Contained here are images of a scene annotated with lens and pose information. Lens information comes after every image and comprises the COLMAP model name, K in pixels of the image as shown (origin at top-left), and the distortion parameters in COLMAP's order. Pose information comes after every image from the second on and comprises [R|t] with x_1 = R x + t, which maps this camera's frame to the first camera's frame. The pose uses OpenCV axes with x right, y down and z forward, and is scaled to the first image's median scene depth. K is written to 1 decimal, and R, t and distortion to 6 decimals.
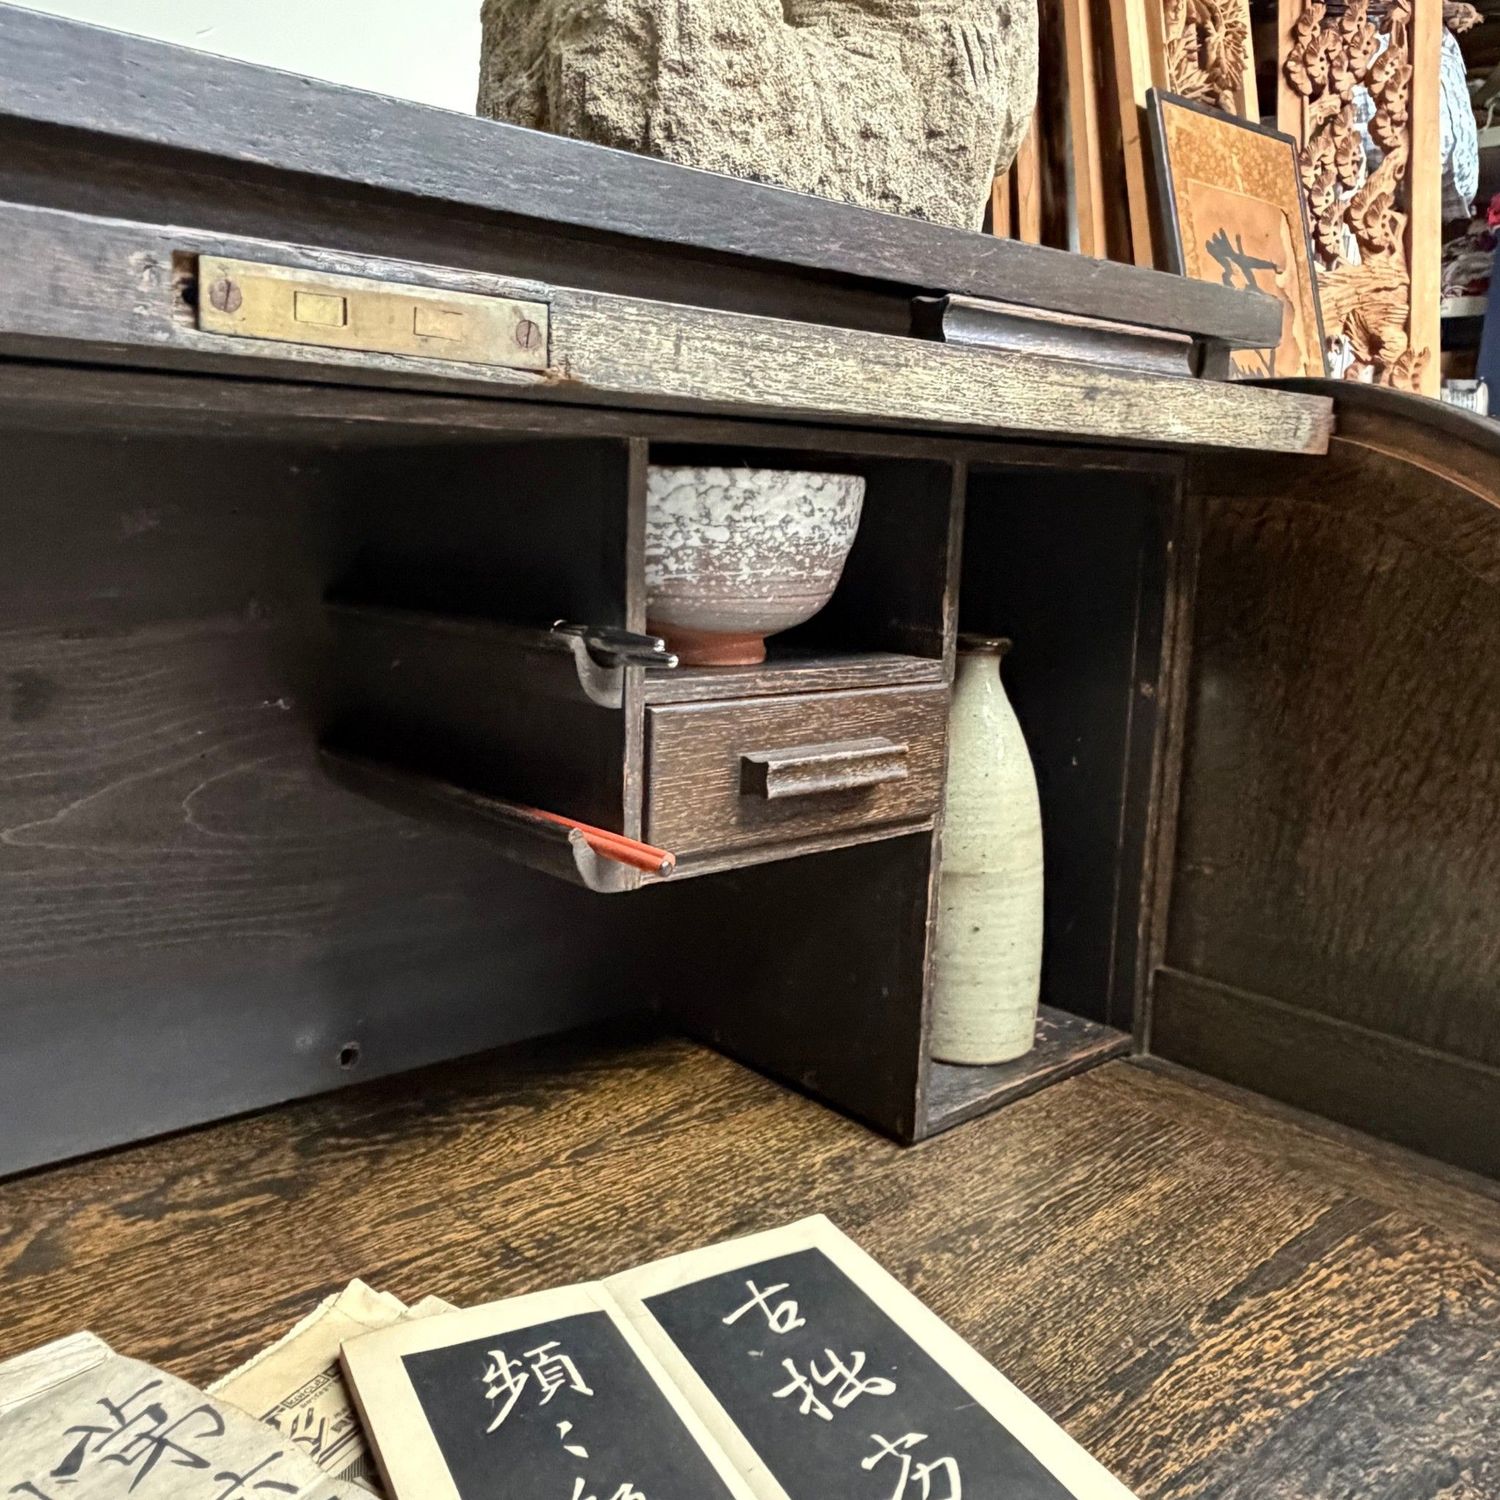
lens RADIAL K [[1363.3, 0, 737.9], [0, 1363.3, 713.2], [0, 0, 1]] dist [0.004428, -0.008757]
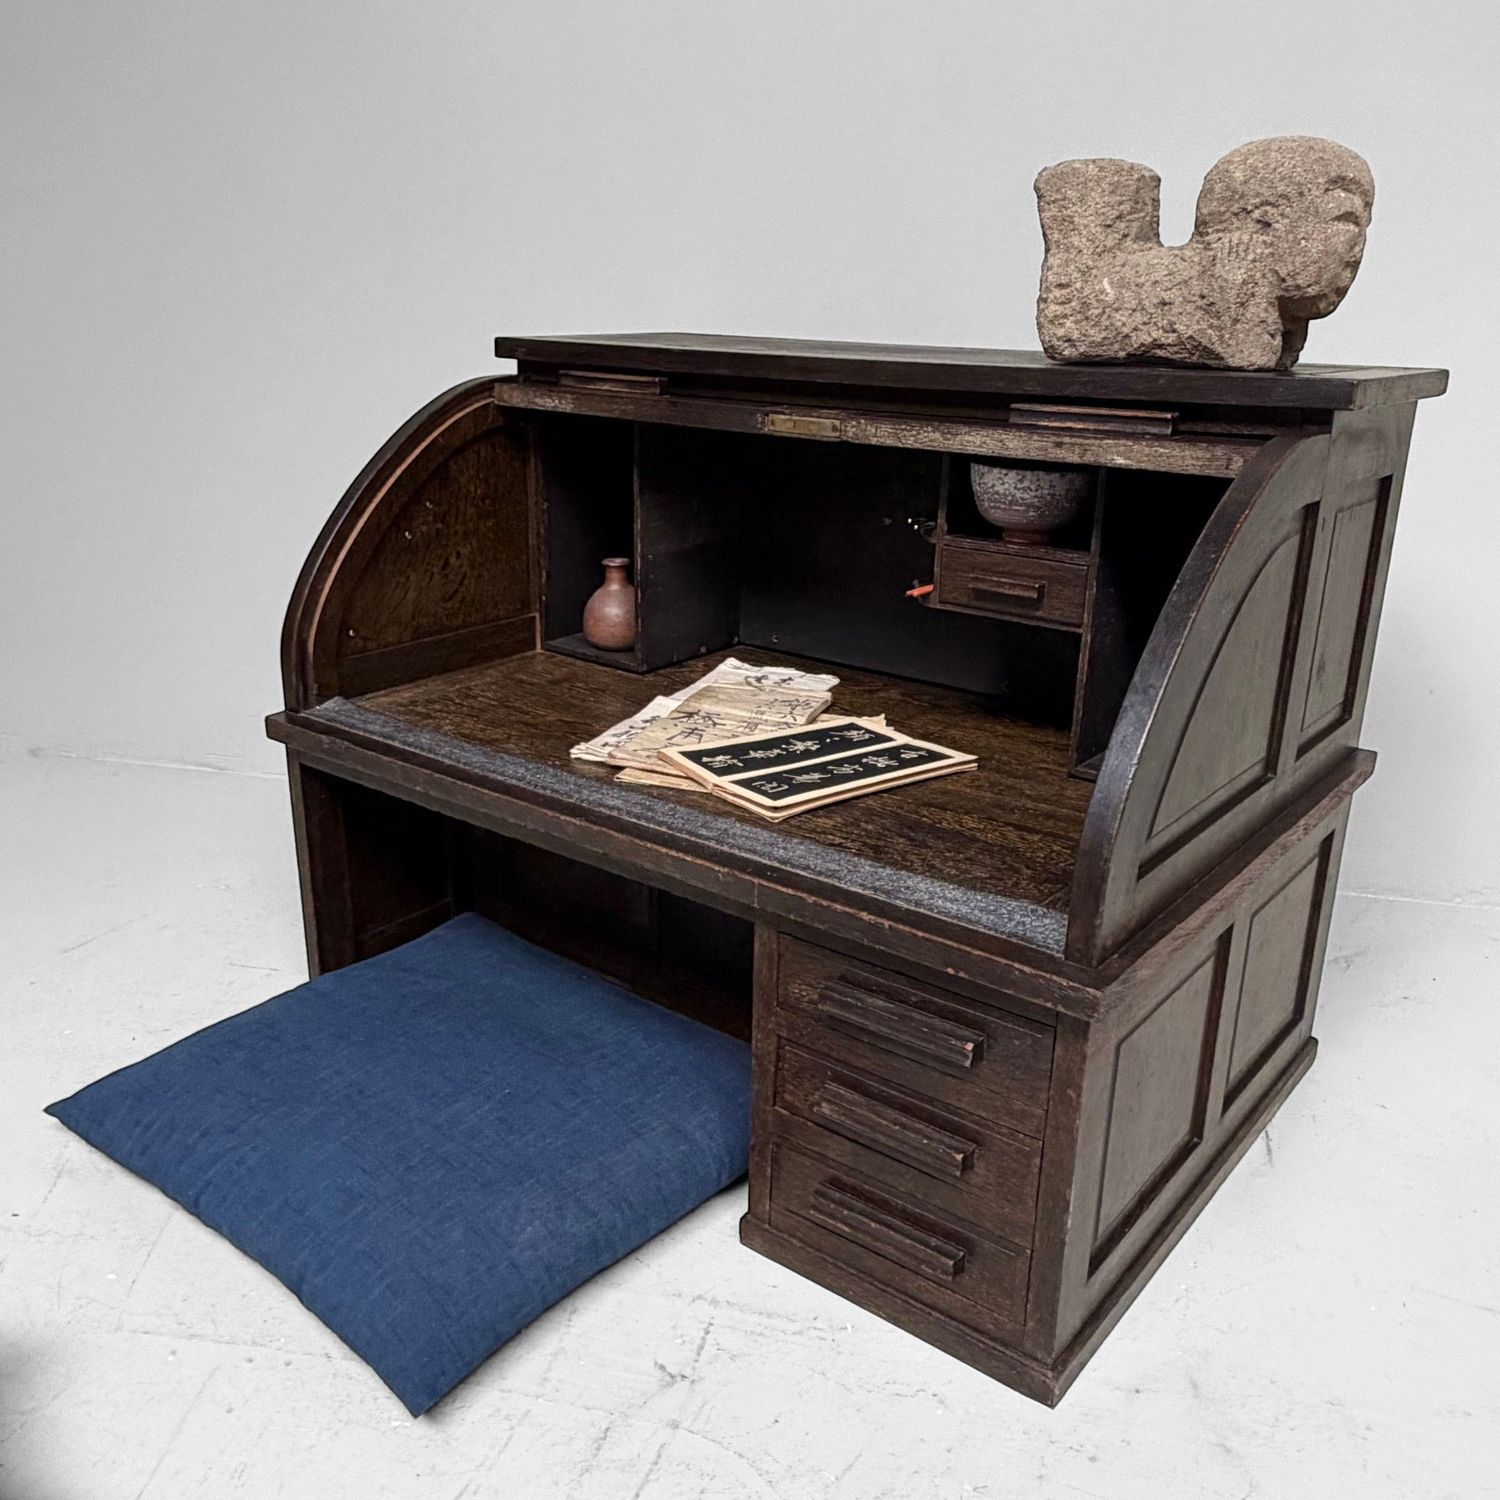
lens RADIAL K [[1363.3, 0, 752.9], [0, 1363.3, 747.8], [0, 0, 1]] dist [0.004428, -0.008757]
pose [[0.197747, 0.280013, -0.939409, 2.722504], [-0.164404, 0.954232, 0.249824, -0.253897], [0.966368, 0.105041, 0.234731, -0.020508]]
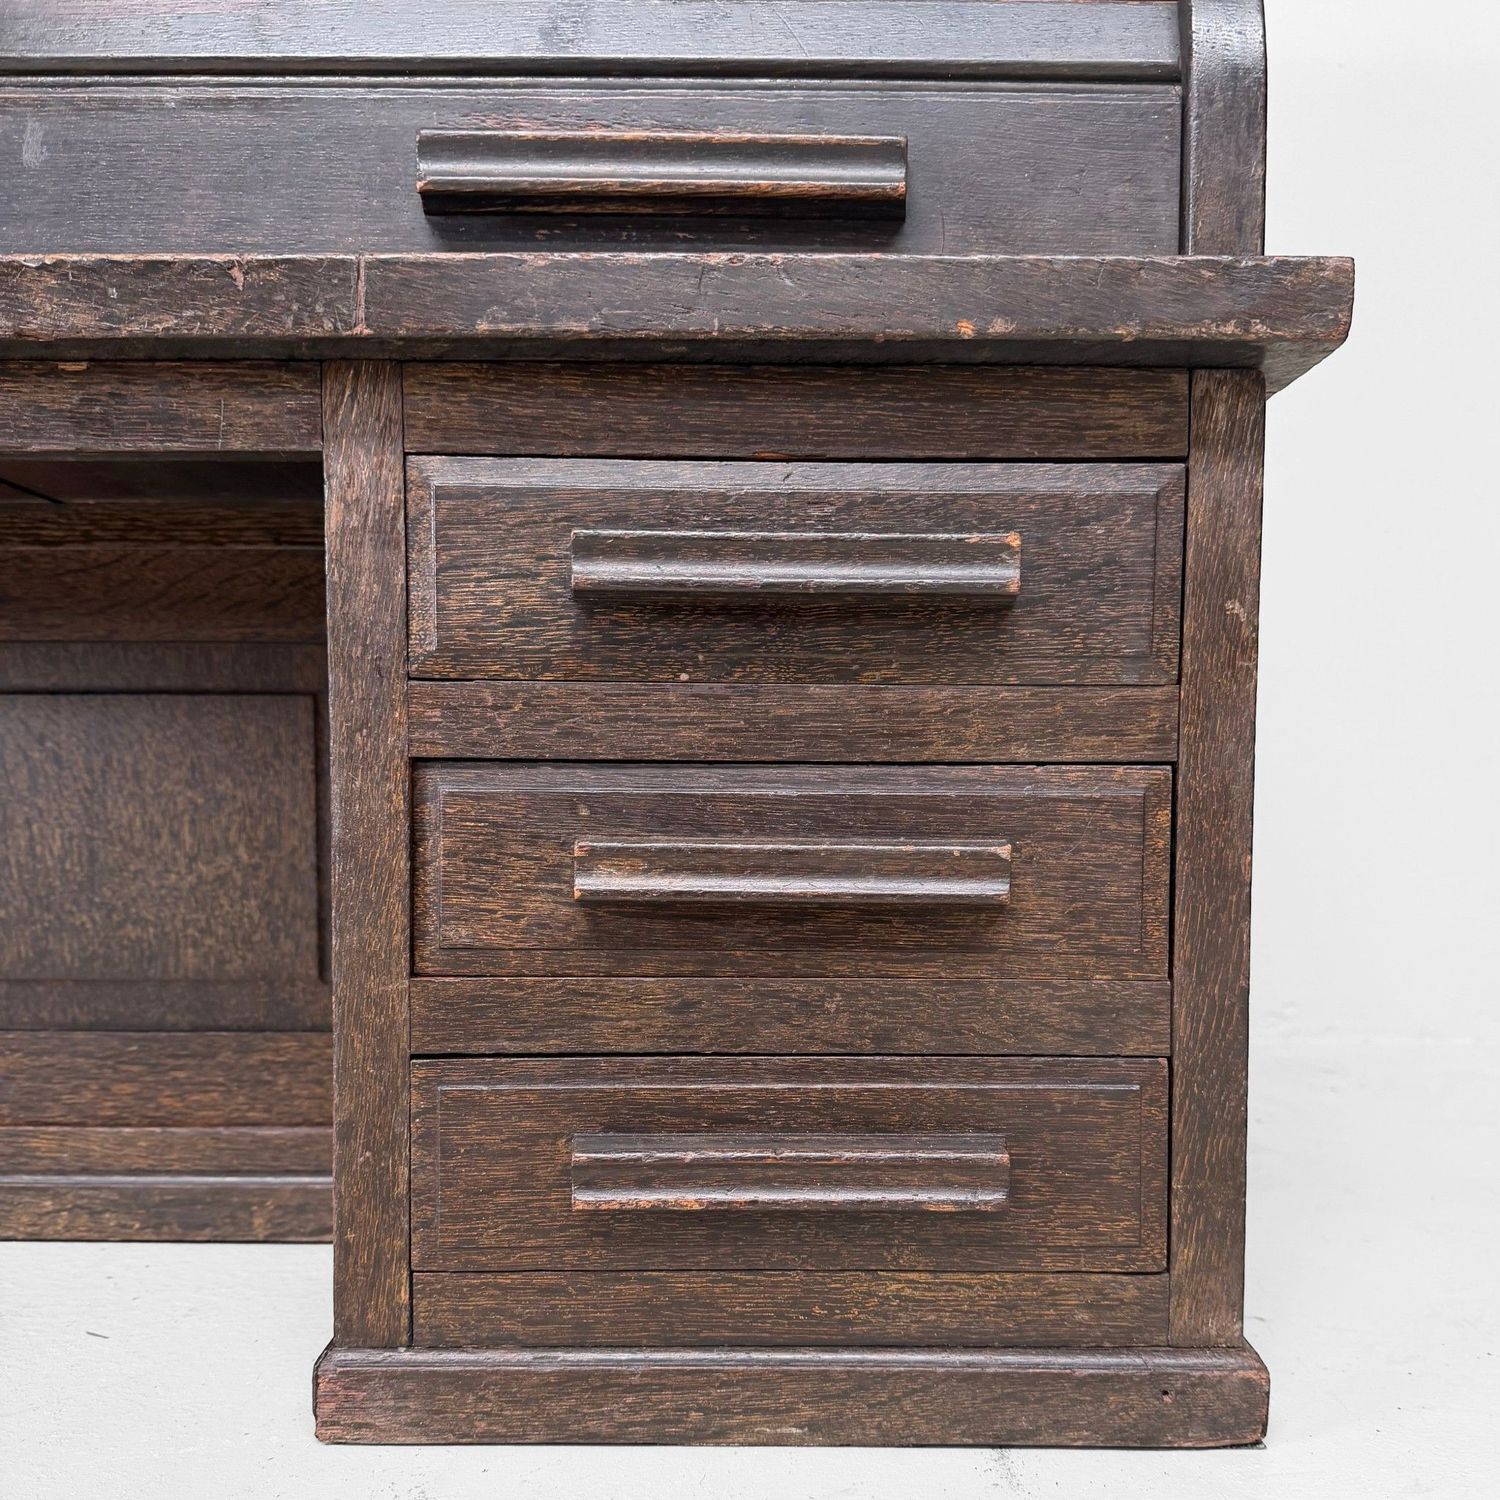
lens RADIAL K [[1483.3, 0, 771.0], [0, 1483.3, 833.8], [0, 0, 1]] dist [0.055491, 0.000000]
pose [[0.756166, 0.017033, -0.654158, 1.408795], [-0.081721, 0.994293, -0.068575, 0.956944], [0.649257, 0.105313, 0.753243, 0.051404]]
